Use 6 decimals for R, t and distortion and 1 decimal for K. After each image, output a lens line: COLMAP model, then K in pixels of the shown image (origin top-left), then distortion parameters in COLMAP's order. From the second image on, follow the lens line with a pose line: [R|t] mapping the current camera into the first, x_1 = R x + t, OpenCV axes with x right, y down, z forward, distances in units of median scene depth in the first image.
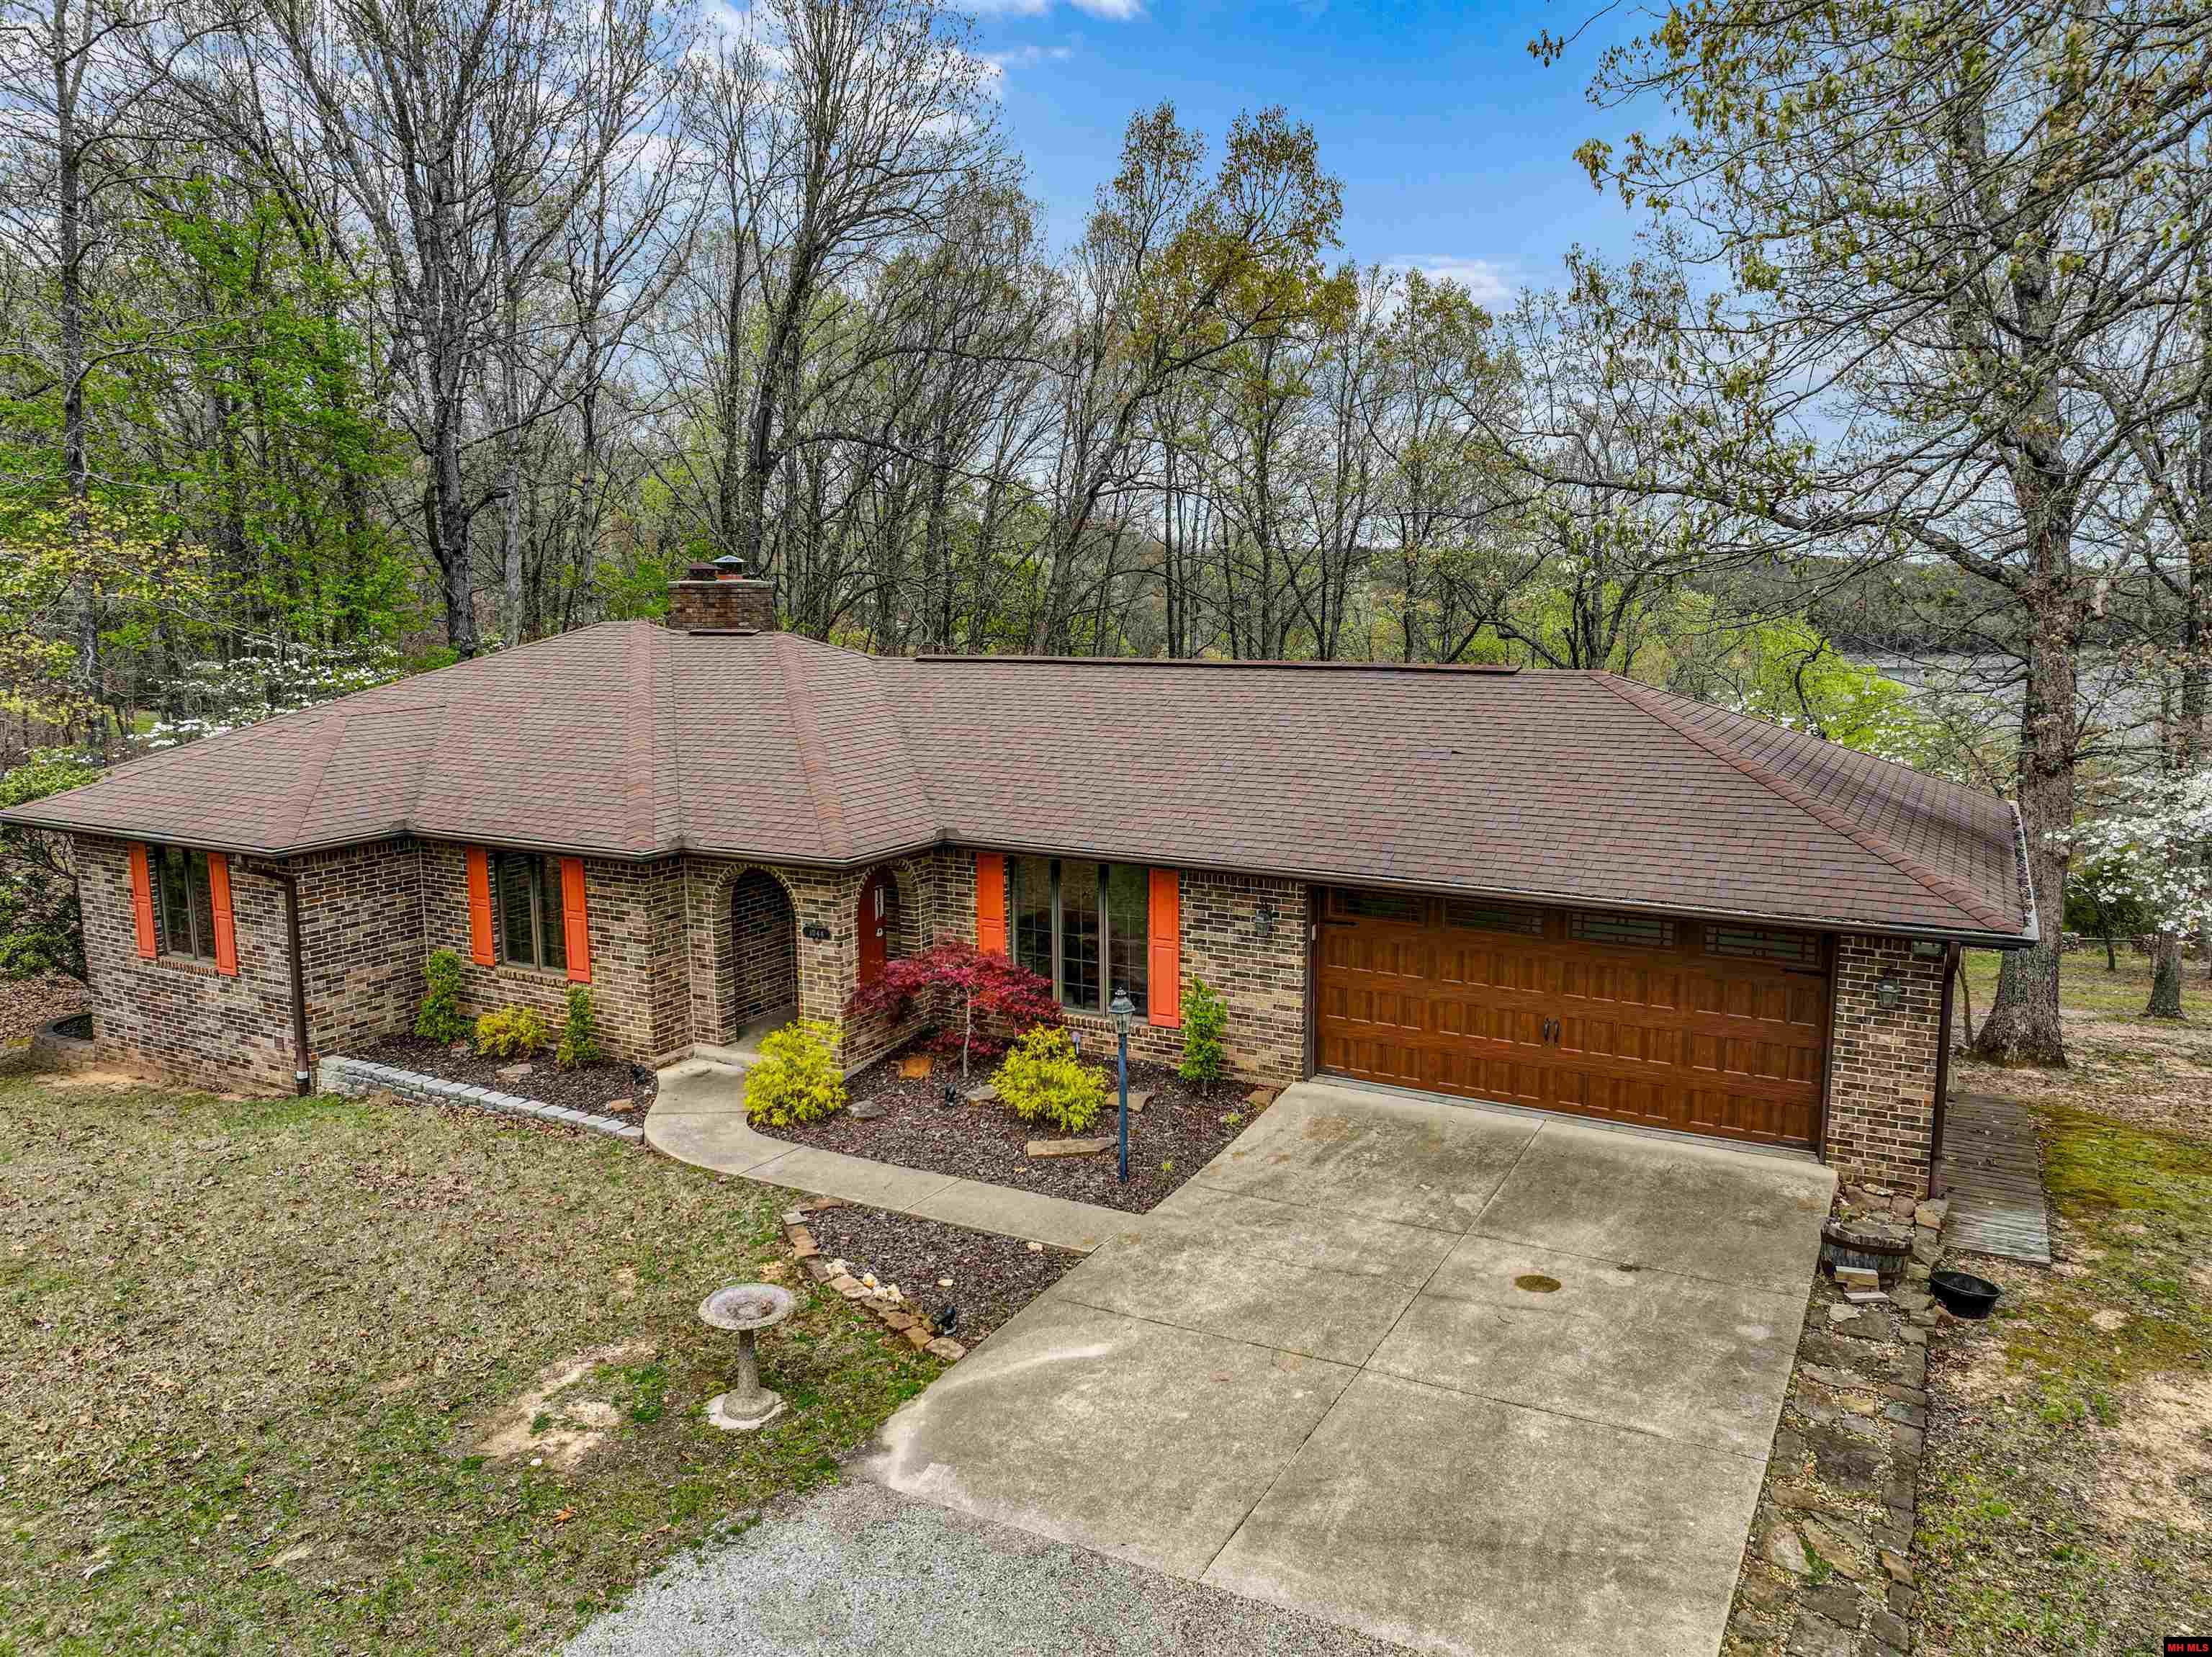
lens RADIAL K [[1580.8, 0, 1100.6], [0, 1580.8, 807.6], [0, 0, 1]] dist [0.010009, -0.008772]
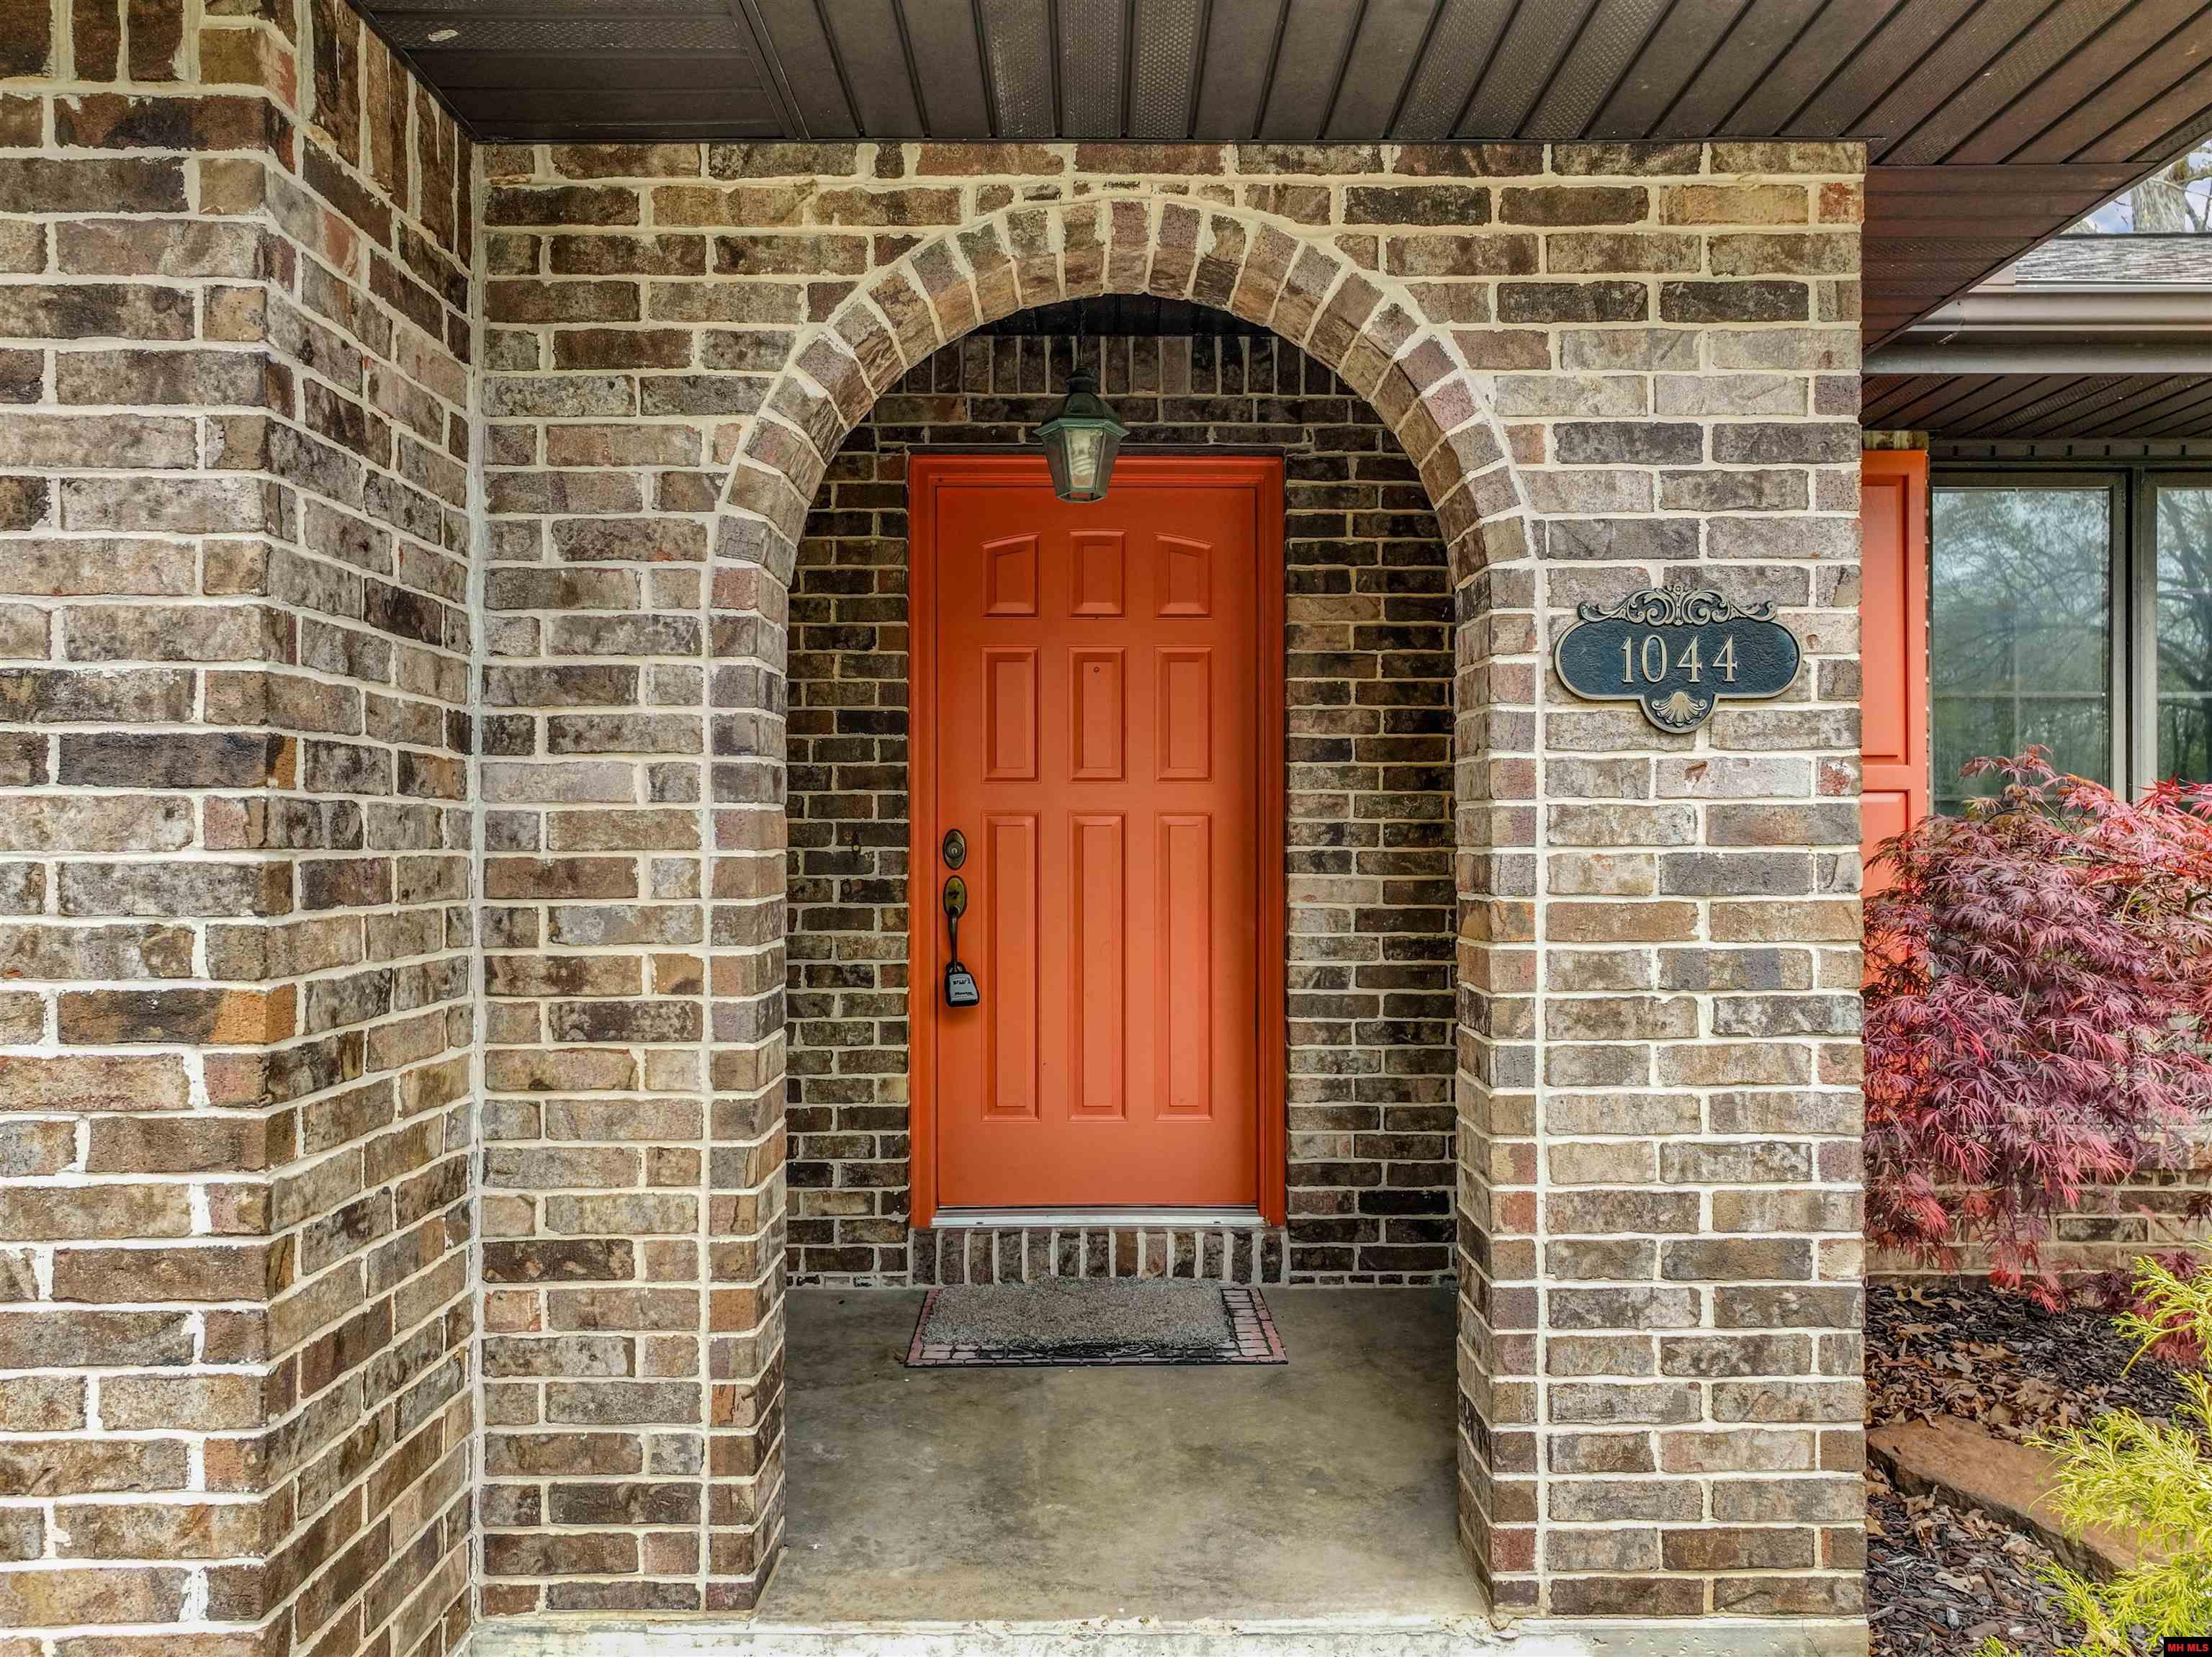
lens RADIAL K [[1580.8, 0, 1115.3], [0, 1580.8, 834.5], [0, 0, 1]] dist [0.010009, -0.008772]
pose [[0.868468, 0.006641, 0.495701, -0.283959], [0.068424, 0.988735, -0.133125, 0.106534], [-0.491001, 0.149532, 0.858230, 0.866631]]
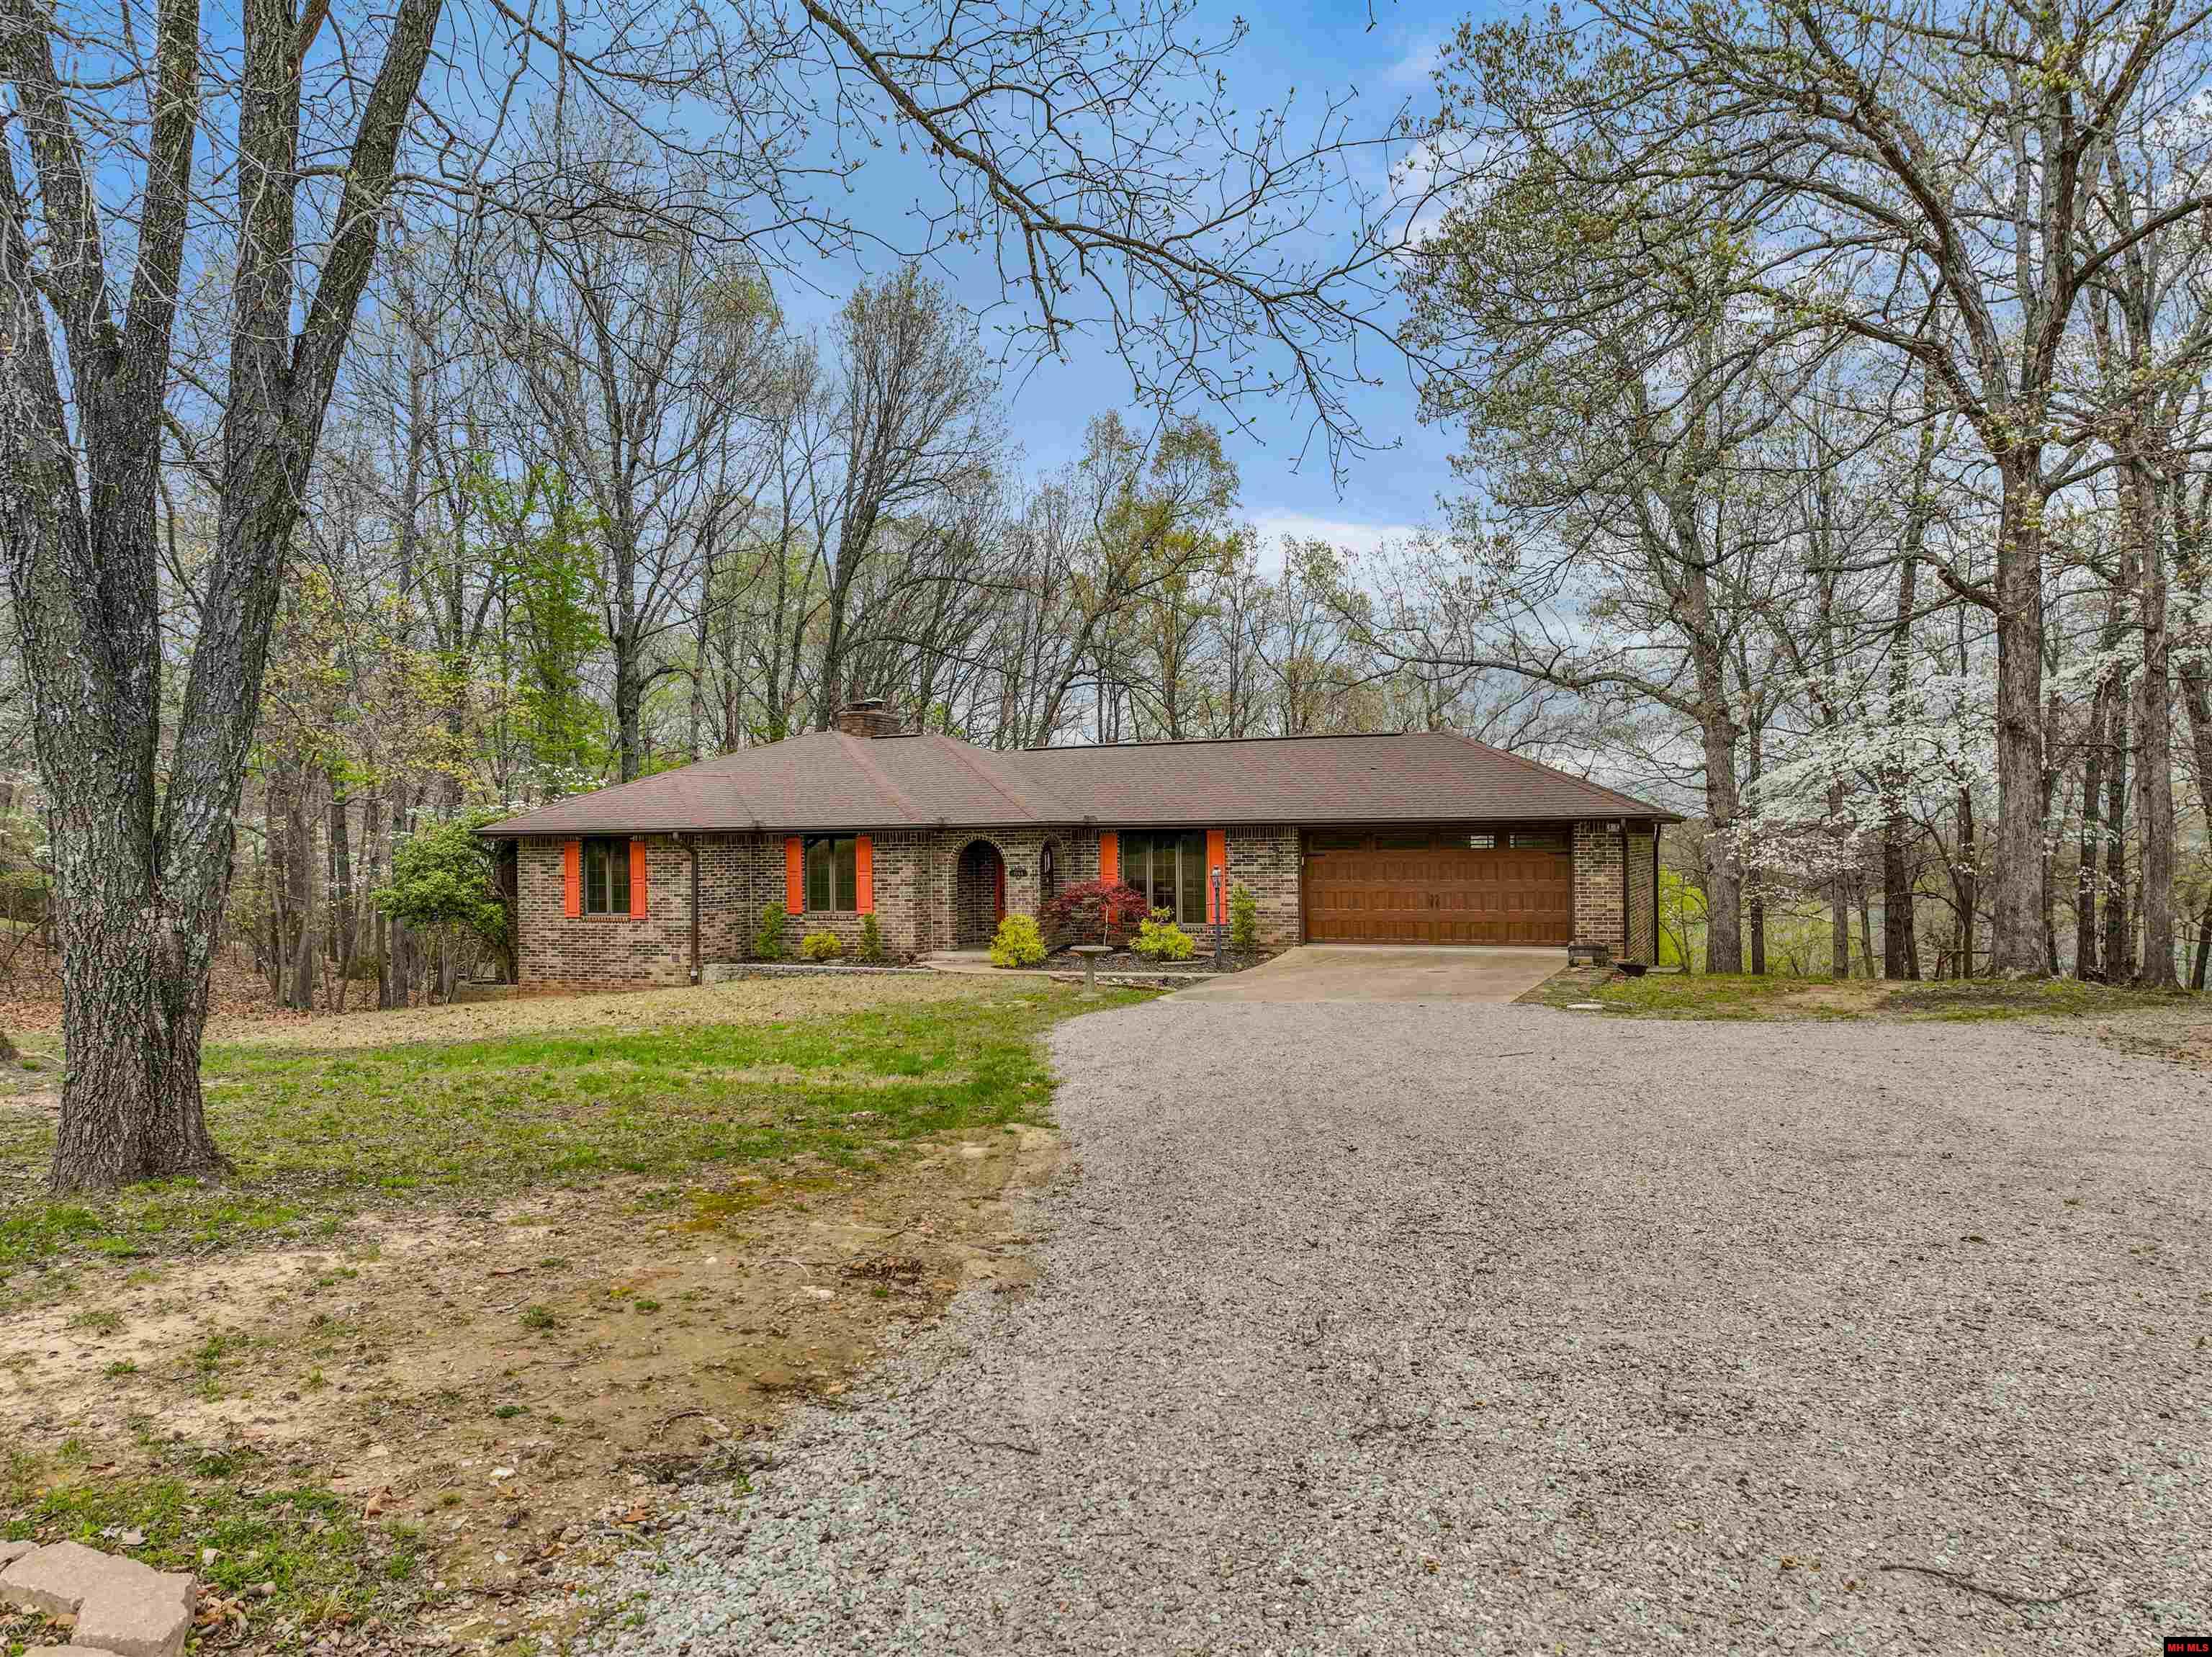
lens RADIAL K [[1580.8, 0, 1118.0], [0, 1580.8, 833.5], [0, 0, 1]] dist [0.010009, -0.008772]
pose [[0.994146, -0.008637, 0.107697, -0.246857], [0.024302, 0.989133, -0.145000, 0.278835], [-0.105274, 0.146768, 0.983553, -0.696736]]
